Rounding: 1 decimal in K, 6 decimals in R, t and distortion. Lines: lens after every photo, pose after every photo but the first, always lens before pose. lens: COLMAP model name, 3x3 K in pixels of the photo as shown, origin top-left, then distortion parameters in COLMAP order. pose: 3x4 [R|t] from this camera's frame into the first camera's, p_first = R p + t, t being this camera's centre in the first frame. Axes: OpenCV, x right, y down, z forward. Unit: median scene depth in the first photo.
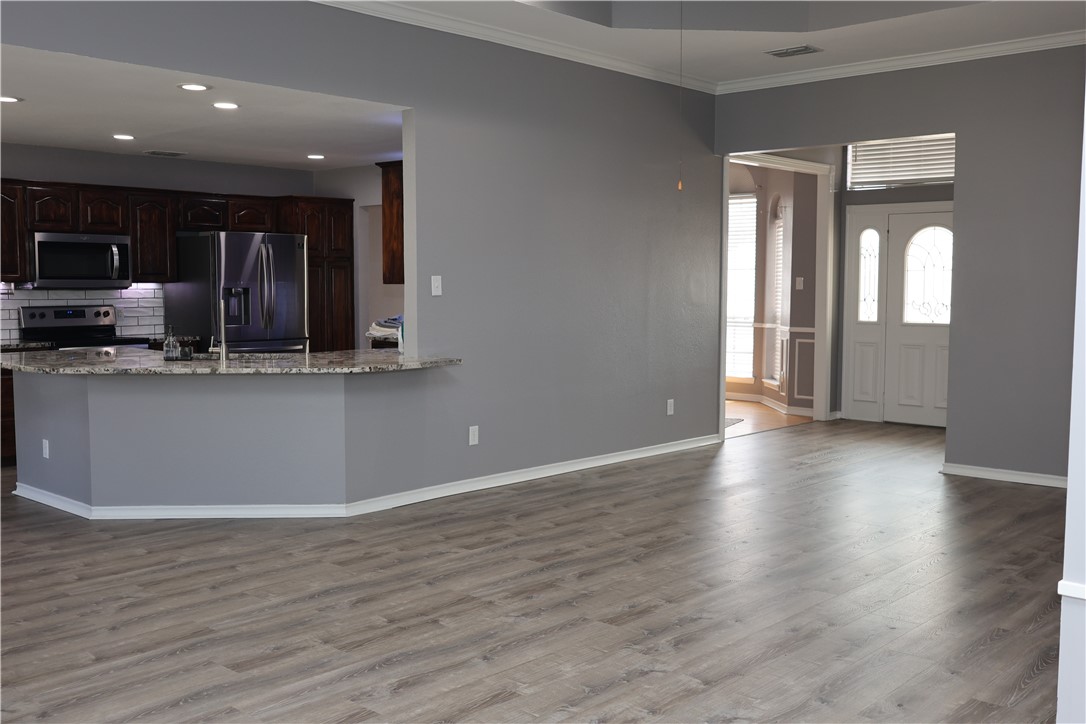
lens RADIAL K [[1070.4, 0, 539.5], [0, 1070.4, 364.6], [0, 0, 1]] dist [0.000657, 0.000000]
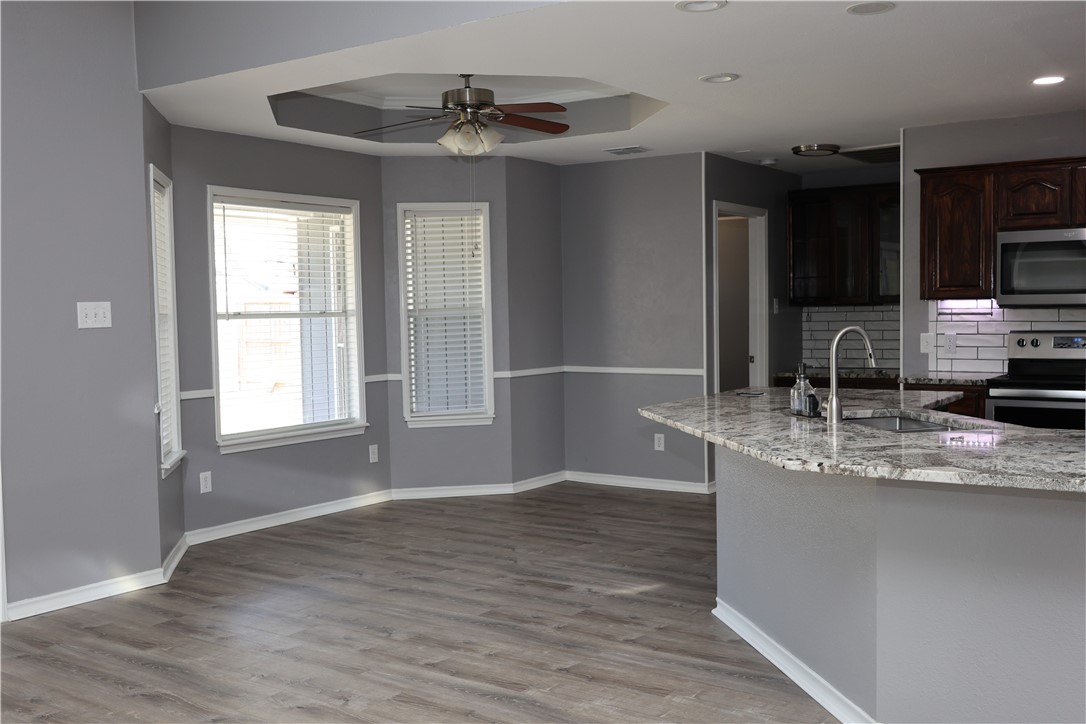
lens RADIAL K [[1070.4, 0, 545.0], [0, 1070.4, 362.6], [0, 0, 1]] dist [0.000657, 0.000000]
pose [[0.139637, 0.045593, -0.989152, 0.273988], [-0.063395, 0.997302, 0.037020, -0.047112], [0.988171, 0.057538, 0.142151, 0.687459]]
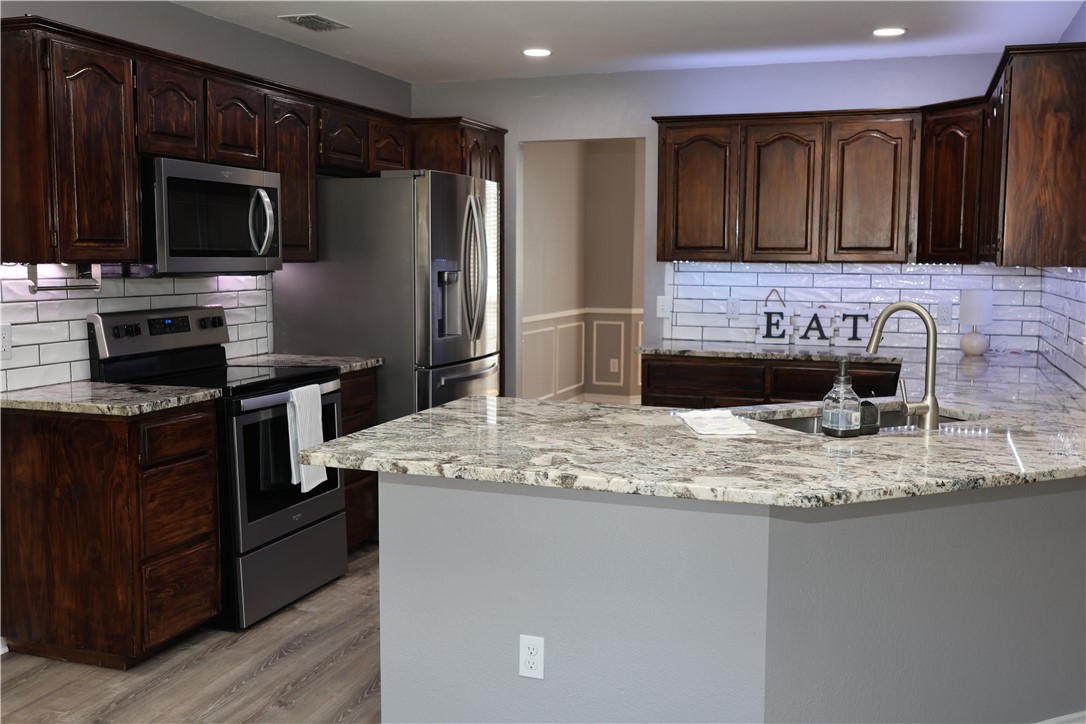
lens RADIAL K [[1070.4, 0, 546.8], [0, 1070.4, 361.5], [0, 0, 1]] dist [0.000657, 0.000000]
pose [[0.914424, -0.053986, 0.401142, -0.600252], [0.049165, 0.998541, 0.022309, -0.040423], [-0.401761, -0.000678, 0.915744, 0.577298]]
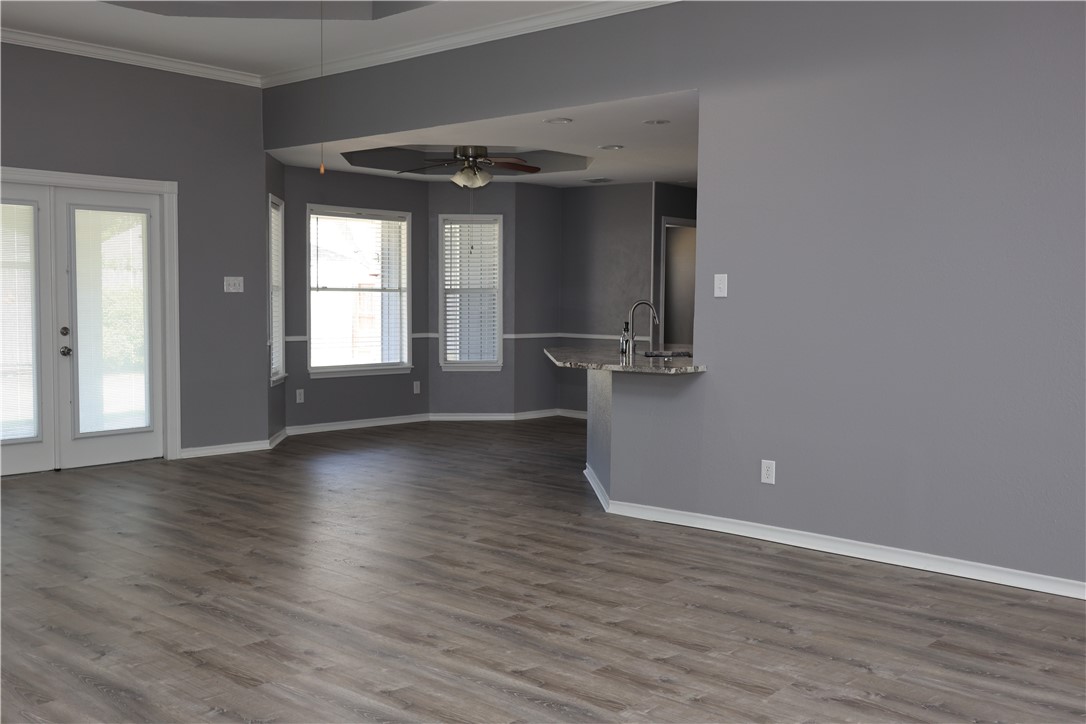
lens RADIAL K [[1070.4, 0, 544.3], [0, 1070.4, 361.0], [0, 0, 1]] dist [0.000657, 0.000000]
pose [[0.021724, 0.057390, -0.998115, 0.745283], [-0.092101, 0.994221, 0.055162, -0.046250], [0.995513, 0.090729, 0.026885, 0.815014]]
